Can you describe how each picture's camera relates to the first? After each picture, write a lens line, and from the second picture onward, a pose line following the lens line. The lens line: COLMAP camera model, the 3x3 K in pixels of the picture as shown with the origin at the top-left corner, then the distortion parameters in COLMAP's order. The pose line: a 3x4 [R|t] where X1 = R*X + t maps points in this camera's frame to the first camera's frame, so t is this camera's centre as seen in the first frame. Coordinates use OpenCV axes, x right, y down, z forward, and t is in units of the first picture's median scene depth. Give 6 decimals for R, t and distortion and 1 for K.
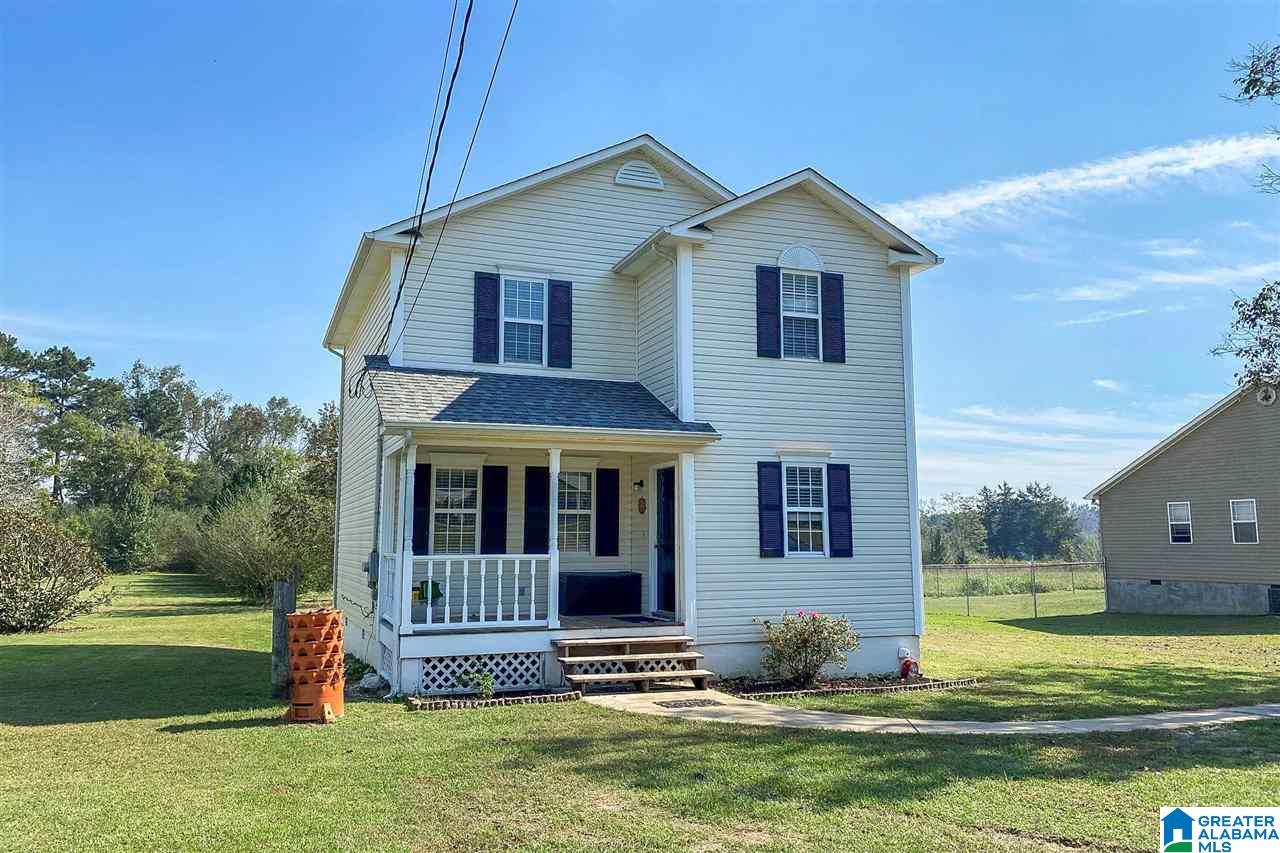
lens RADIAL K [[970.0, 0, 623.3], [0, 970.0, 430.3], [0, 0, 1]] dist [-0.001228, -0.000580]
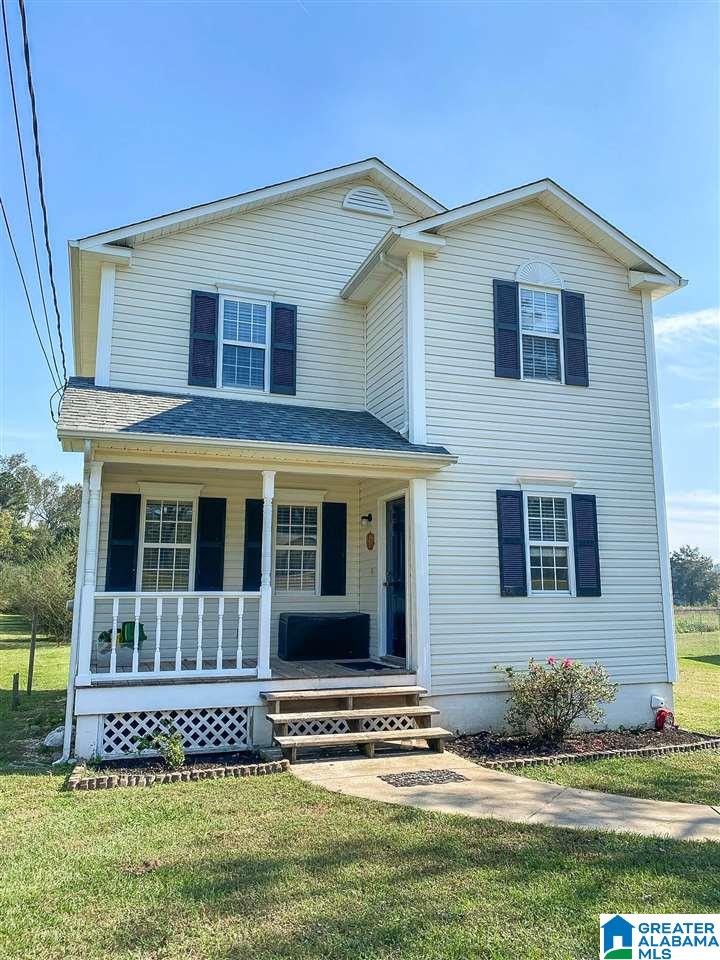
lens RADIAL K [[712.1, 0, 360.0], [0, 712.1, 480.0], [0, 0, 1]] dist [-0.025918, -0.000485]
pose [[0.999933, -0.000035, -0.011543, 0.018194], [-0.000459, 0.999083, -0.042804, 0.050810], [0.011534, 0.042806, 0.999017, 0.331869]]
